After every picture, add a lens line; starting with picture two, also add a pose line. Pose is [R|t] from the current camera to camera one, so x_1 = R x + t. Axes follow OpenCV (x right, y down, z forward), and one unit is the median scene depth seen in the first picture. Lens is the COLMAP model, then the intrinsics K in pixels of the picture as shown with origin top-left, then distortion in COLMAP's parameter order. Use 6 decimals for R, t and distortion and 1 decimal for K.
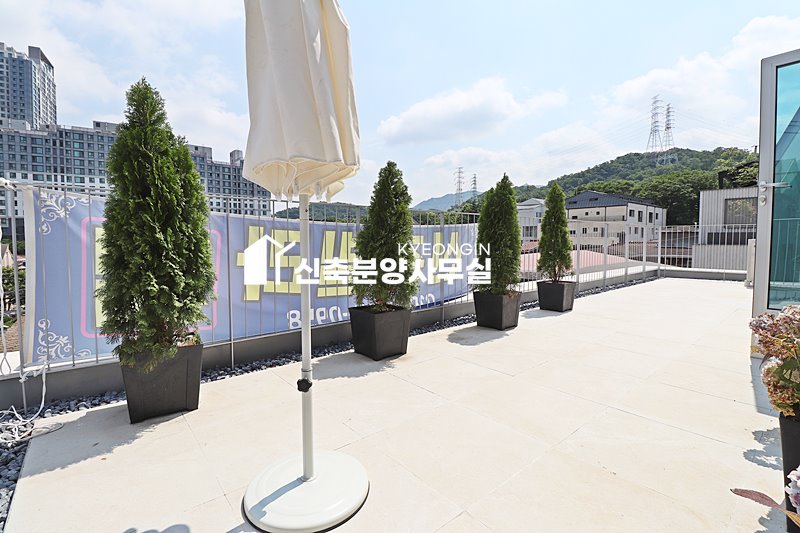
lens RADIAL K [[370.8, 0, 400.9], [0, 370.8, 263.9], [0, 0, 1]] dist [-0.002889, -0.011341]
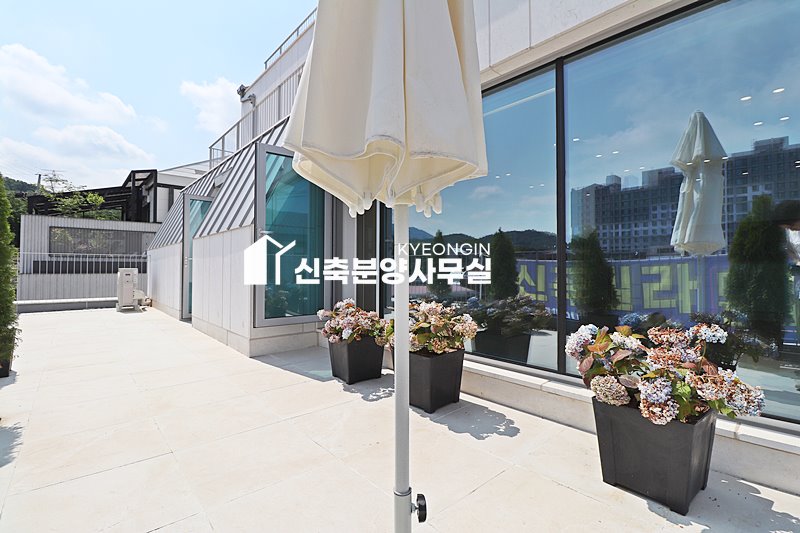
lens RADIAL K [[370.8, 0, 396.9], [0, 370.8, 259.5], [0, 0, 1]] dist [-0.002889, -0.011341]
pose [[-0.010402, 0.017268, 0.999797, -0.137305], [0.070732, 0.997359, -0.016490, -0.013532], [-0.997441, 0.070546, -0.011596, 0.154721]]
